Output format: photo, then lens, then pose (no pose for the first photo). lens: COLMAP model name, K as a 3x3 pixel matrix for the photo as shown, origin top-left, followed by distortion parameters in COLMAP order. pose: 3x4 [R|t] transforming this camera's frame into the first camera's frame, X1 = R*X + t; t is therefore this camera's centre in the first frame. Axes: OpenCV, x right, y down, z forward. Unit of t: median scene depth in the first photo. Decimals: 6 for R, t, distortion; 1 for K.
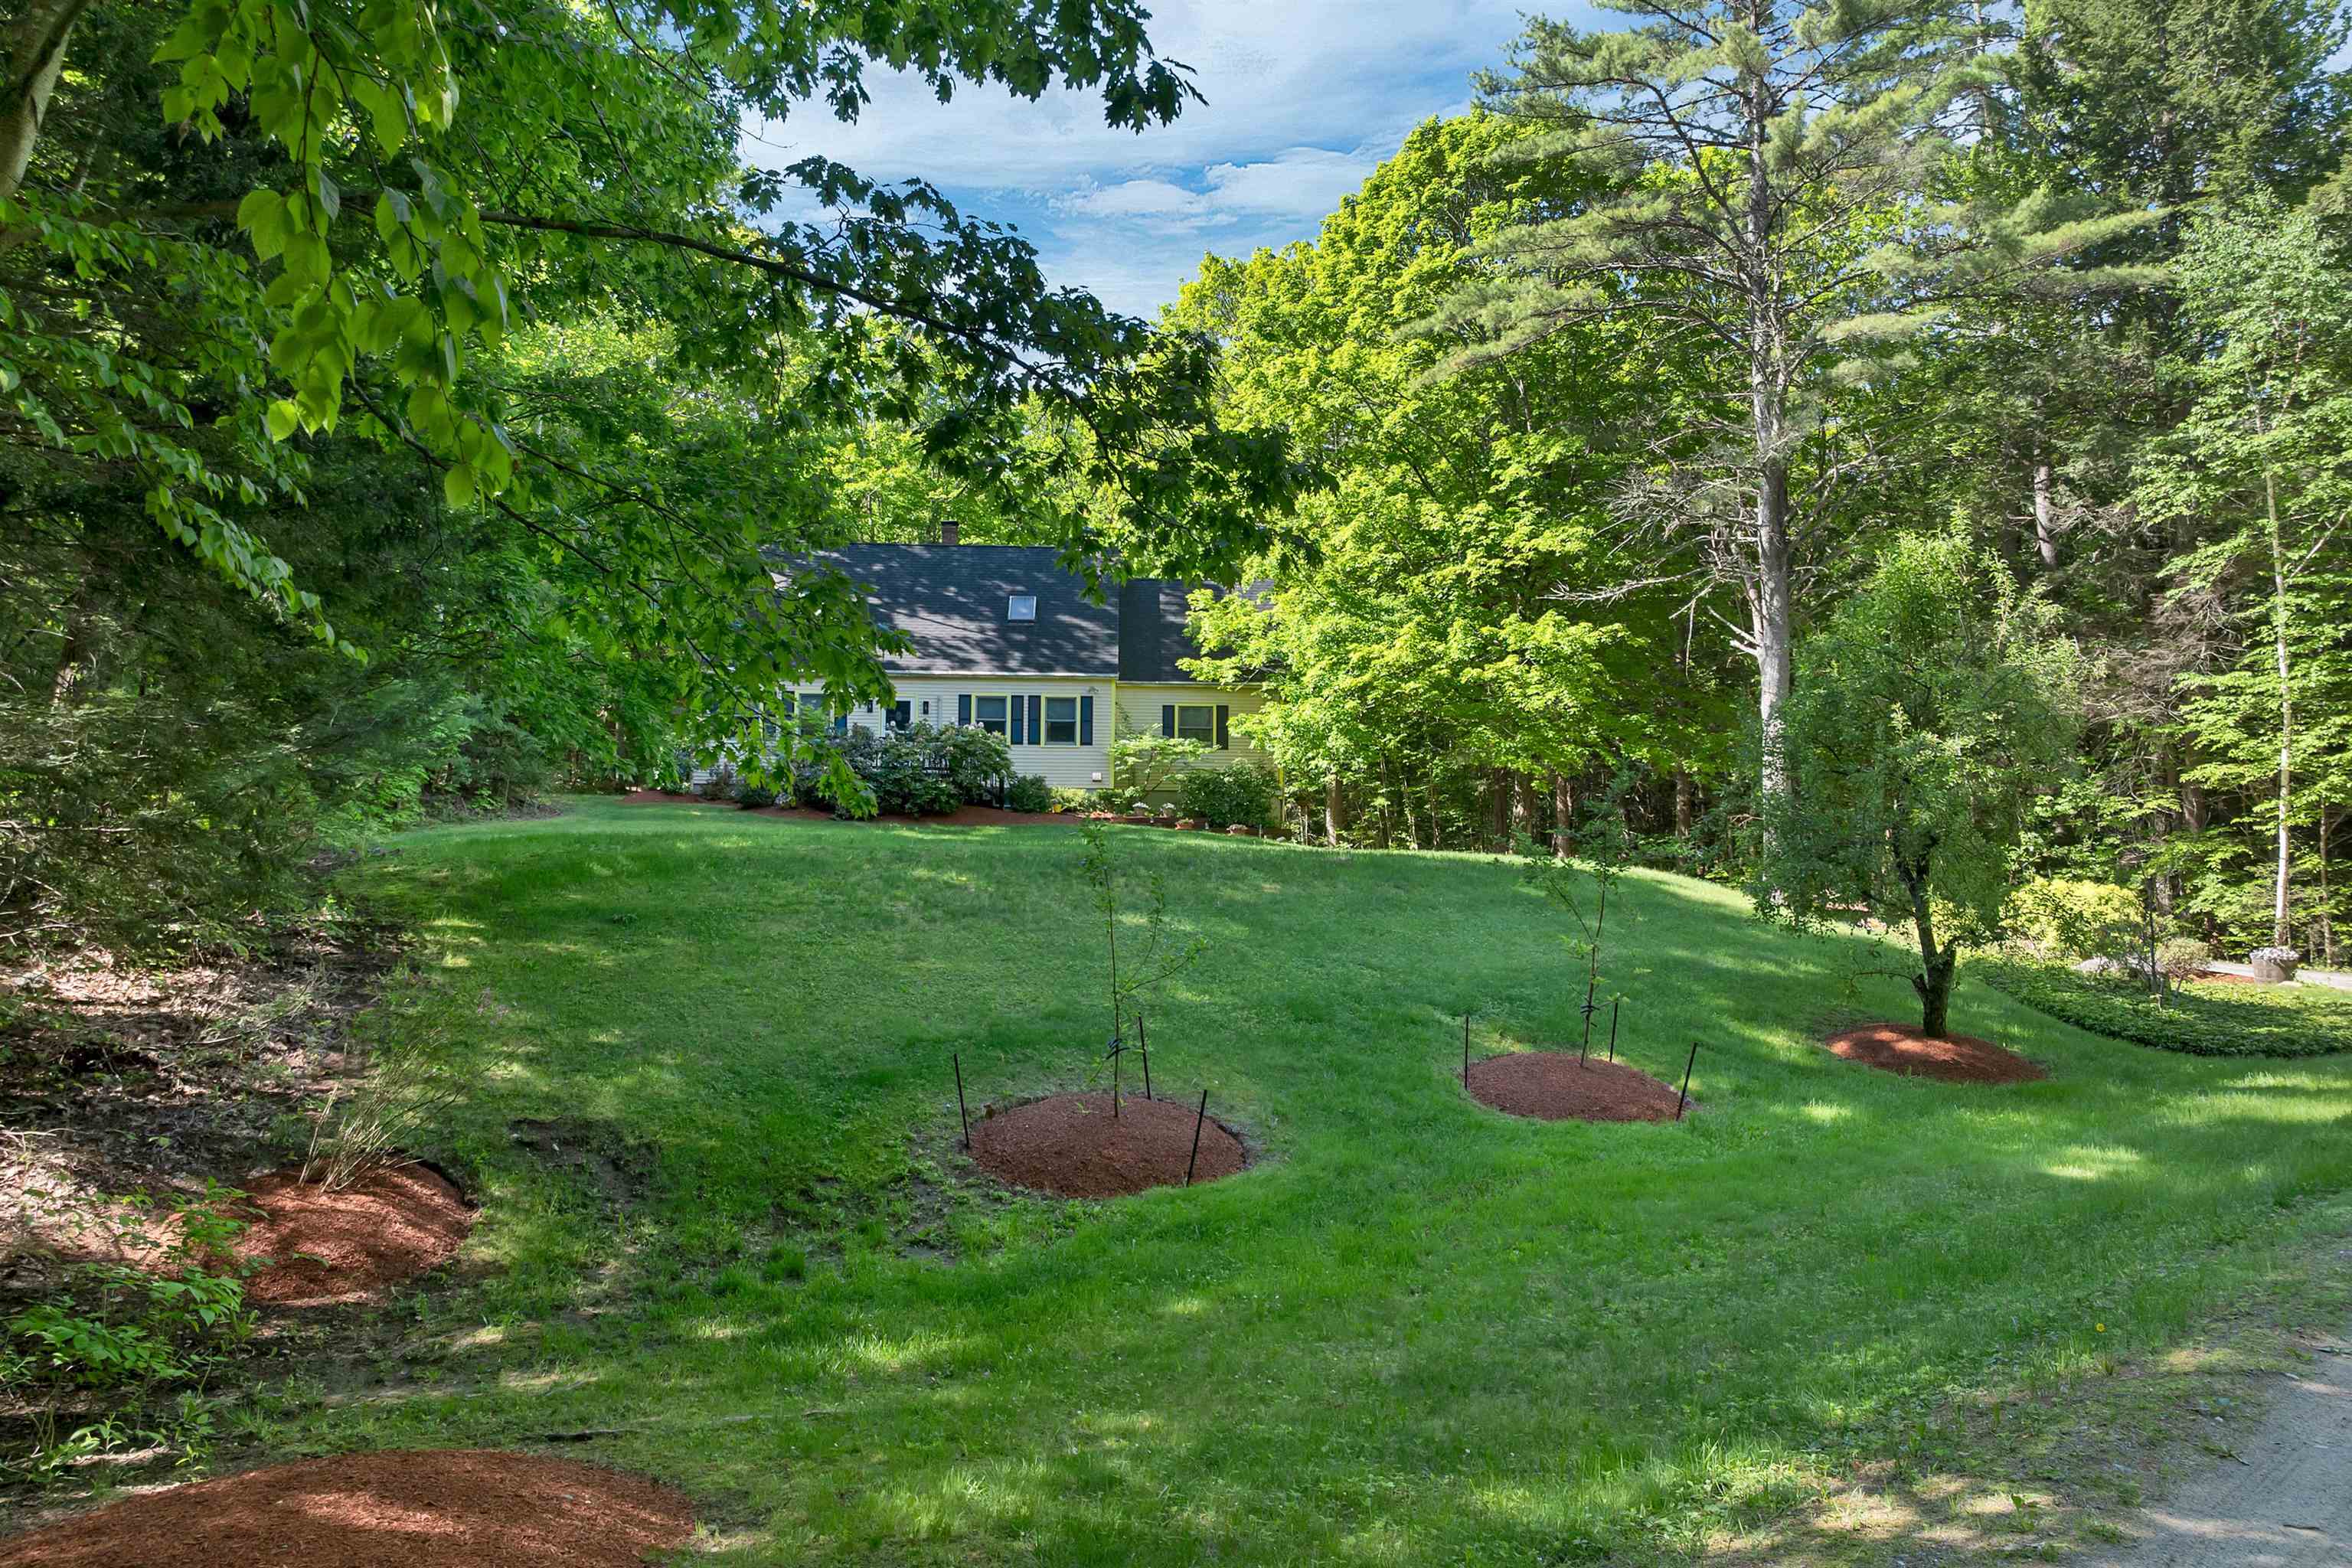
lens RADIAL K [[1703.8, 0, 1165.8], [0, 1703.8, 785.6], [0, 0, 1]] dist [-0.043636, 0.000544]
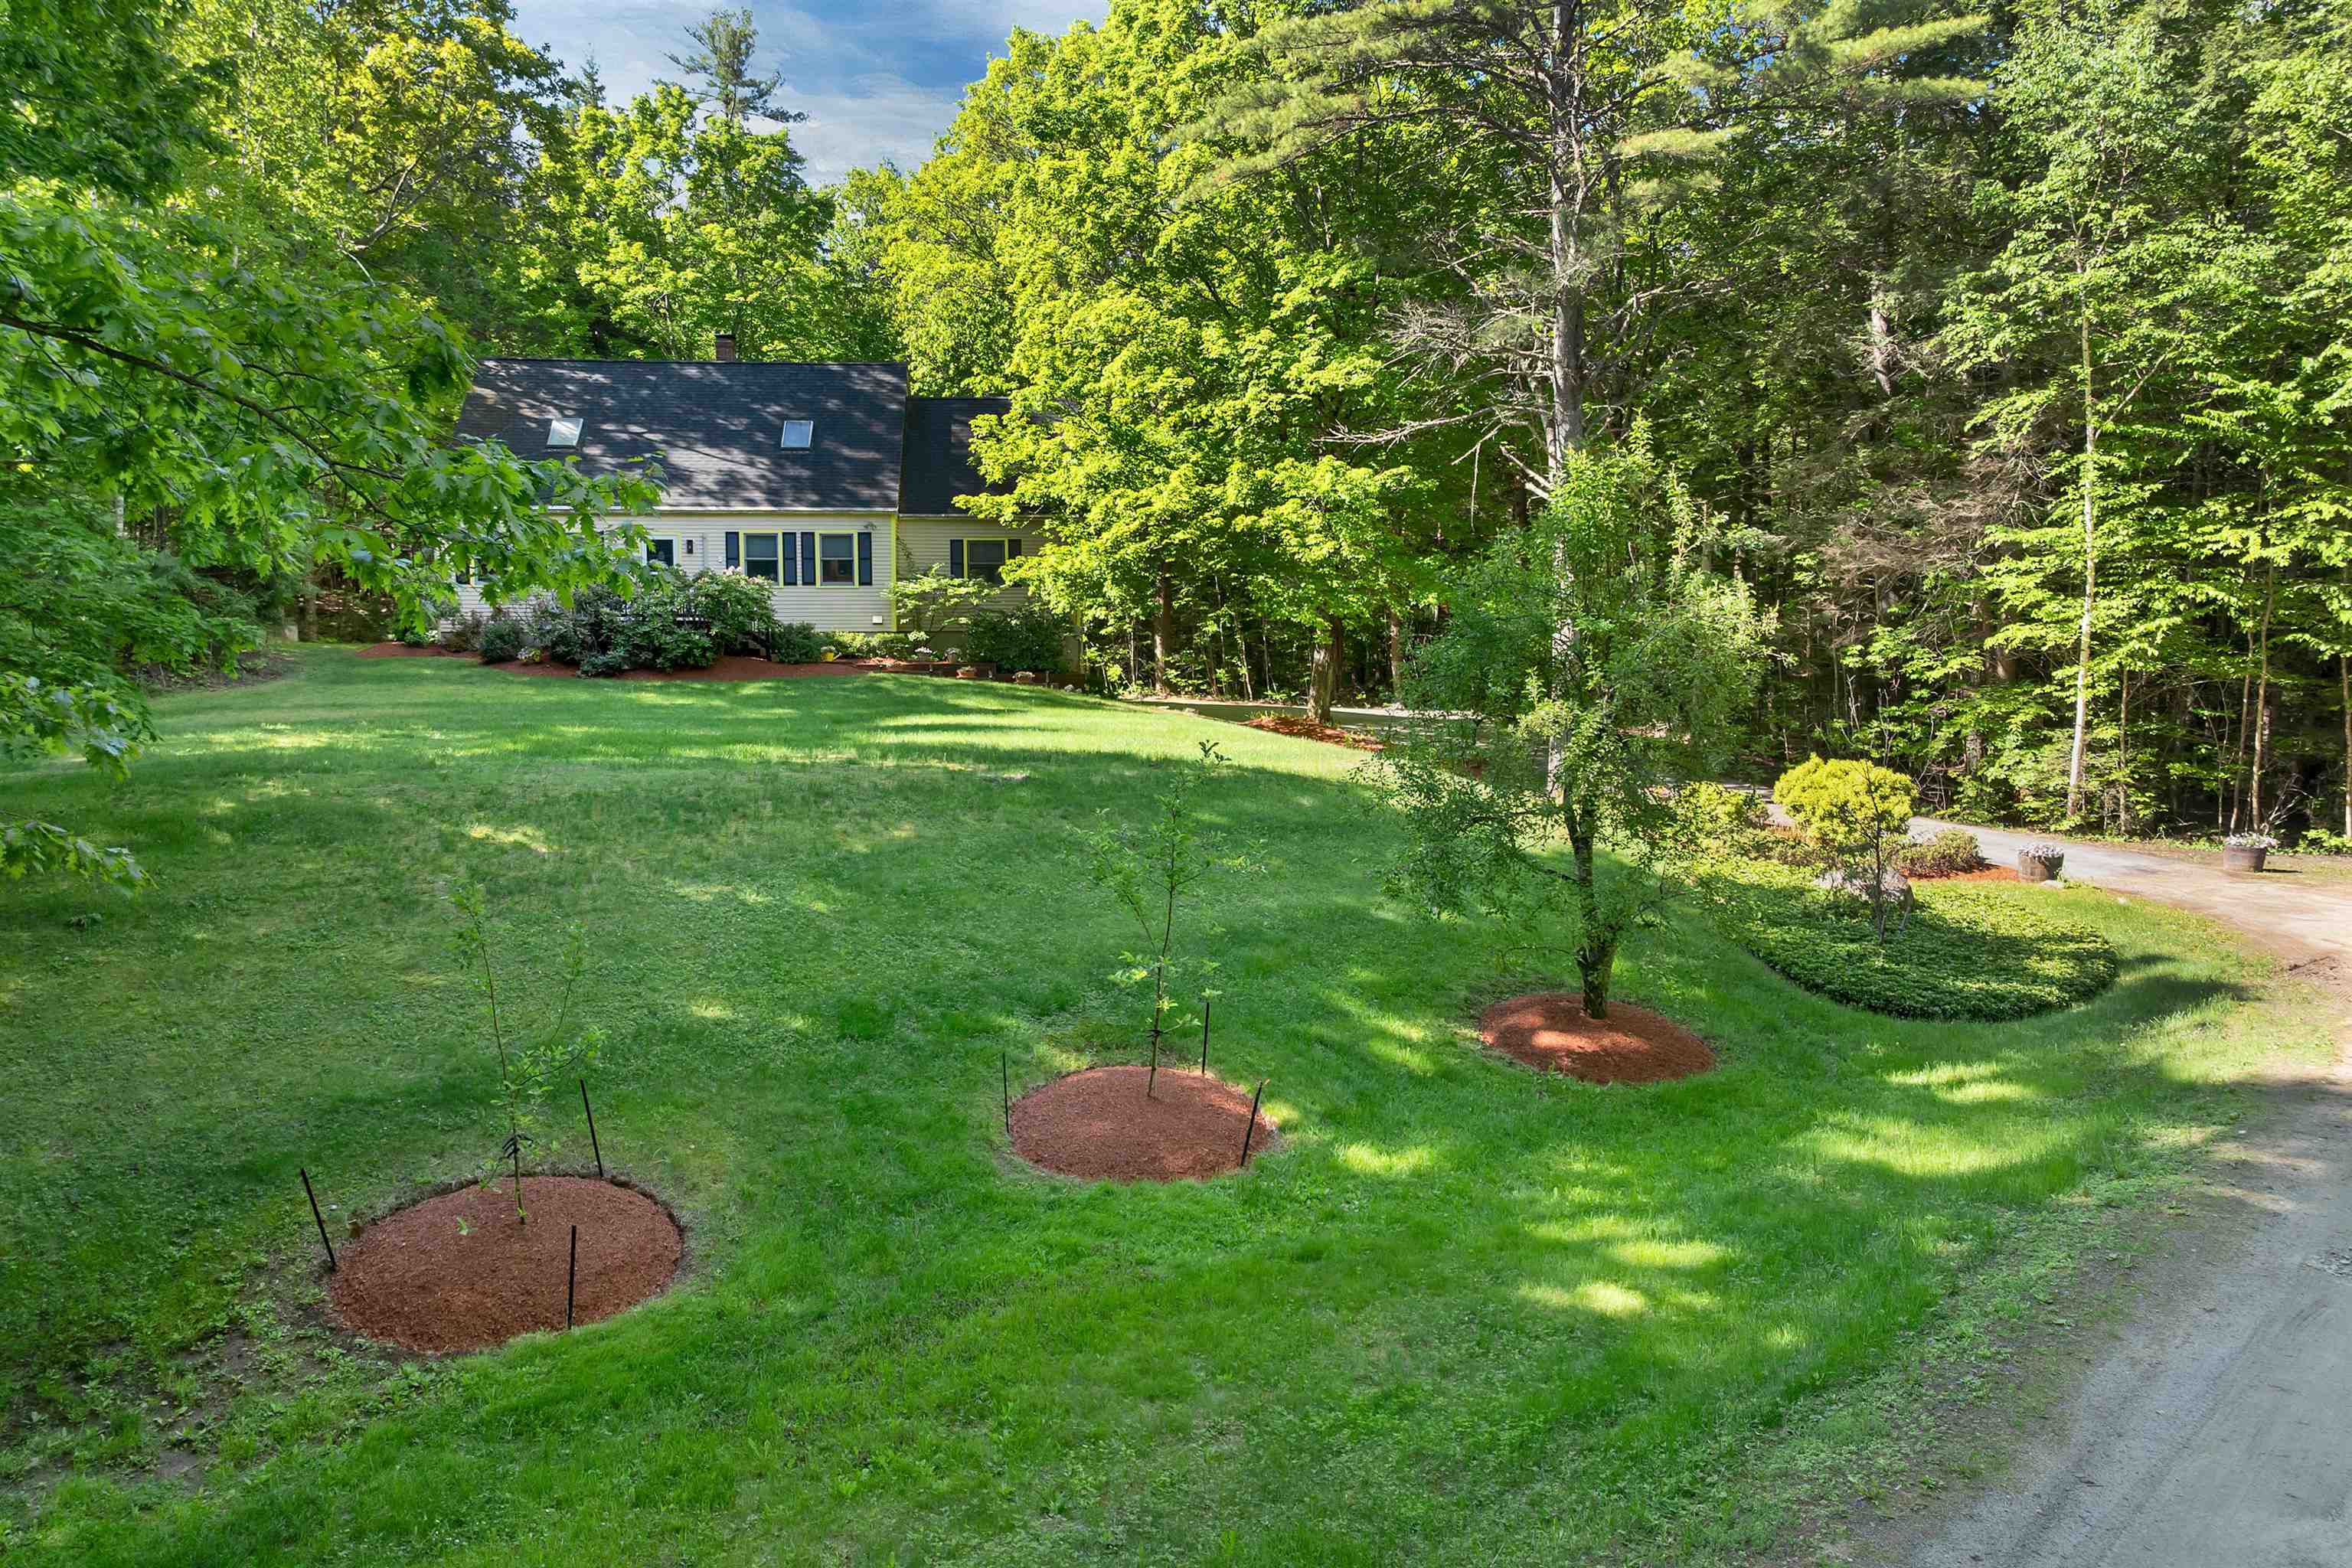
lens RADIAL K [[1703.8, 0, 1182.9], [0, 1703.8, 800.3], [0, 0, 1]] dist [-0.043636, 0.000544]
pose [[0.998435, -0.014049, 0.054130, 0.093608], [0.006236, 0.989863, 0.141886, -0.047761], [-0.055575, -0.141326, 0.988402, 0.065264]]
